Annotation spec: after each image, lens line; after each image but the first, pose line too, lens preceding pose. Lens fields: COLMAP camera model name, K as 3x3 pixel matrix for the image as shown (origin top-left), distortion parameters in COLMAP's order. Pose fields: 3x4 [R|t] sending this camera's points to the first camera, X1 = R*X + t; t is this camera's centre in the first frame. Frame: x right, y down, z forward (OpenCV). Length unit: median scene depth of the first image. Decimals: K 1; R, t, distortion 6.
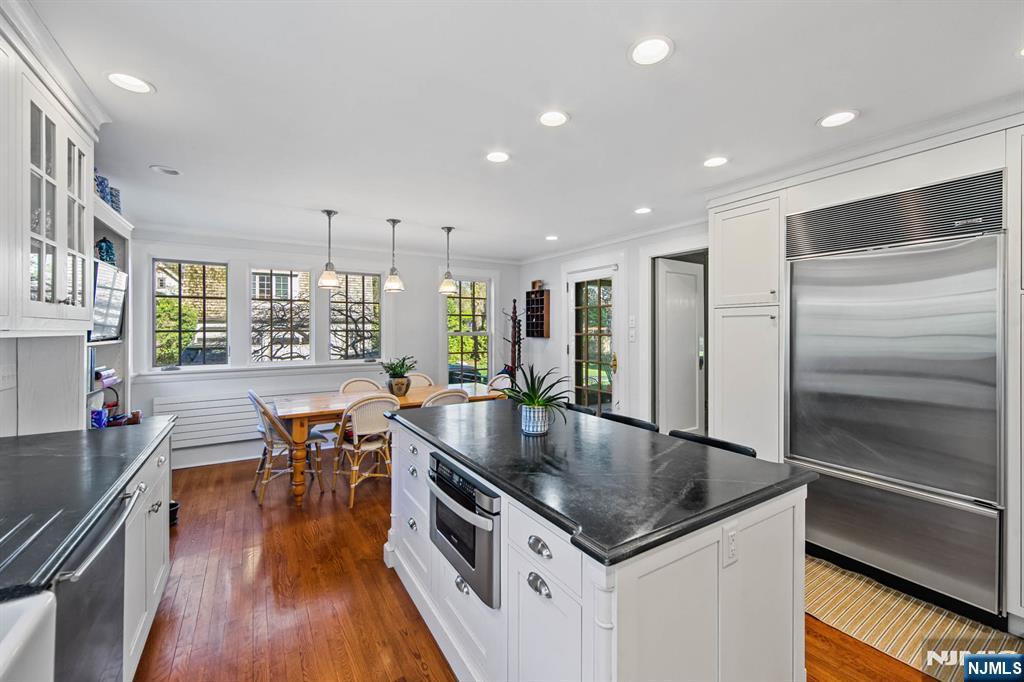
lens RADIAL K [[404.5, 0, 513.3], [0, 404.5, 333.3], [0, 0, 1]] dist [0.001373, 0.000150]
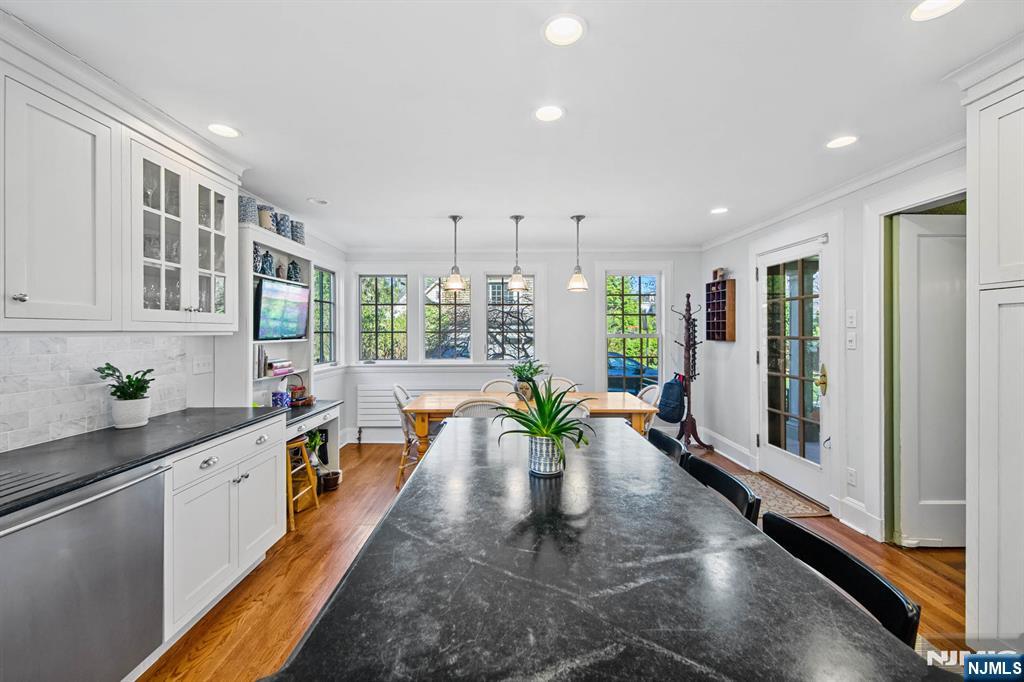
lens RADIAL K [[404.5, 0, 513.6], [0, 404.5, 336.3], [0, 0, 1]] dist [0.001373, 0.000150]
pose [[0.851090, 0.007107, -0.524971, 0.157382], [-0.004718, 0.999972, 0.005889, -0.001573], [0.524998, -0.002536, 0.851100, 0.140579]]
